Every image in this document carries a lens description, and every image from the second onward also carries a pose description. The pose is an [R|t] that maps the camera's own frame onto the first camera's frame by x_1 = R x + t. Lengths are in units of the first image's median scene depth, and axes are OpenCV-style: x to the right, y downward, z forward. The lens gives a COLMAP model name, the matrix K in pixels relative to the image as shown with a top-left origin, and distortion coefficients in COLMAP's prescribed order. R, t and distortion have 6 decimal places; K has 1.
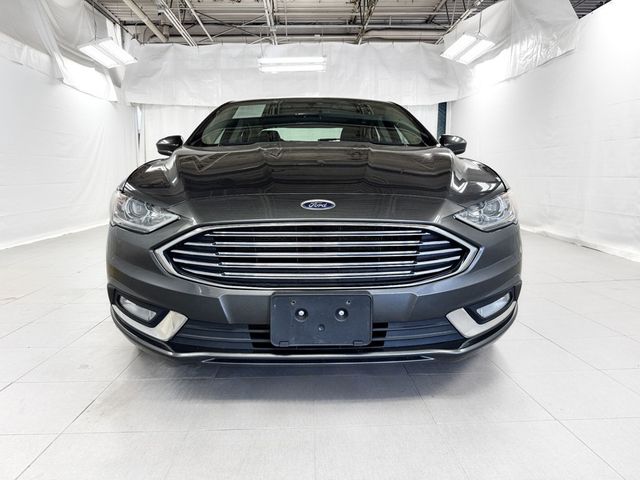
lens RADIAL K [[458.0, 0, 324.3], [0, 458.0, 233.5], [0, 0, 1]] dist [0.040844, -0.026789]
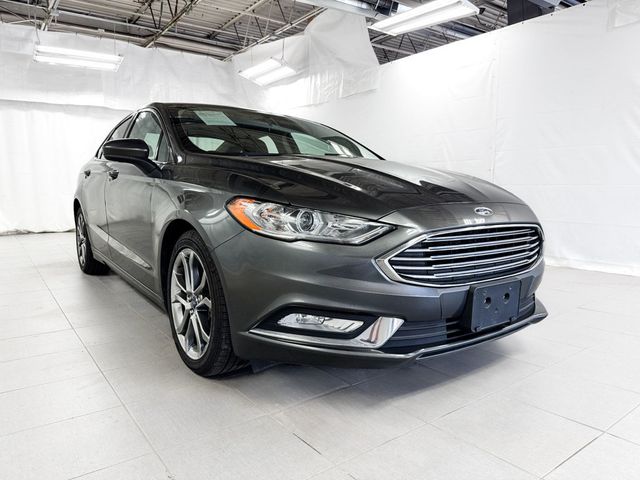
lens RADIAL K [[458.0, 0, 319.5], [0, 458.0, 238.4], [0, 0, 1]] dist [0.040844, -0.026789]
pose [[0.845272, -0.047095, 0.532257, -0.190691], [0.056106, 0.998425, -0.000758, -0.003226], [-0.531383, 0.030503, 0.846582, 0.035884]]
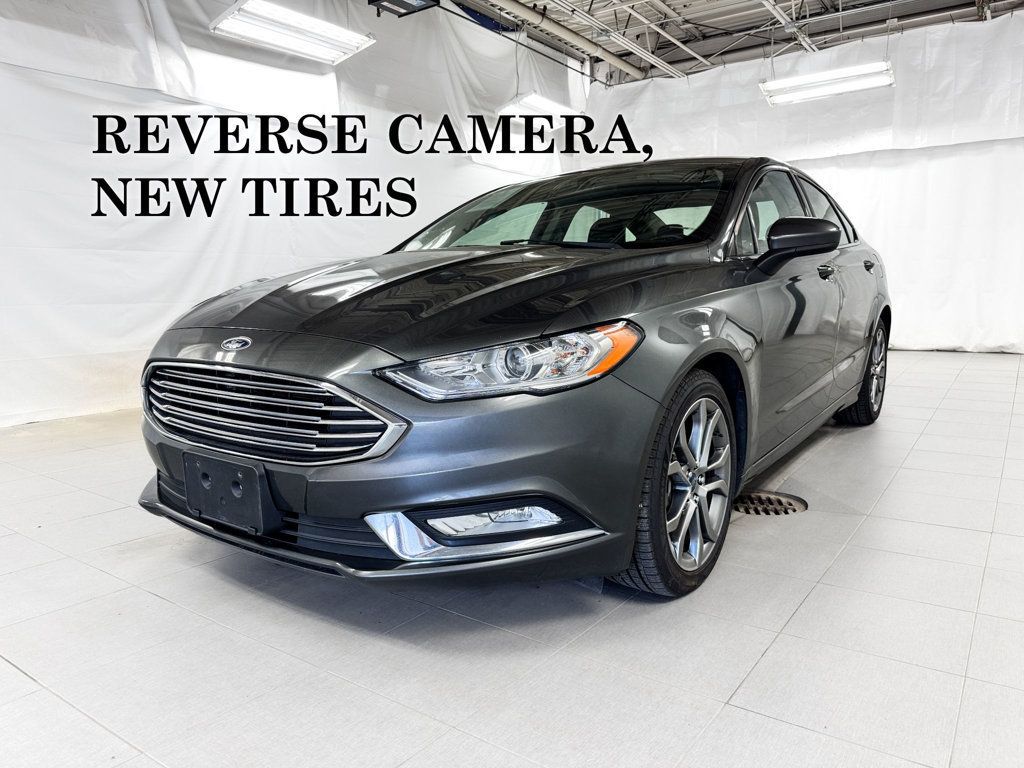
lens RADIAL K [[732.8, 0, 515.6], [0, 732.8, 384.3], [0, 0, 1]] dist [0.040844, -0.026789]
pose [[0.821247, 0.077733, -0.565252, 0.182309], [-0.066054, 0.996968, 0.041133, -0.013275], [0.566736, 0.003557, 0.823892, 0.041313]]
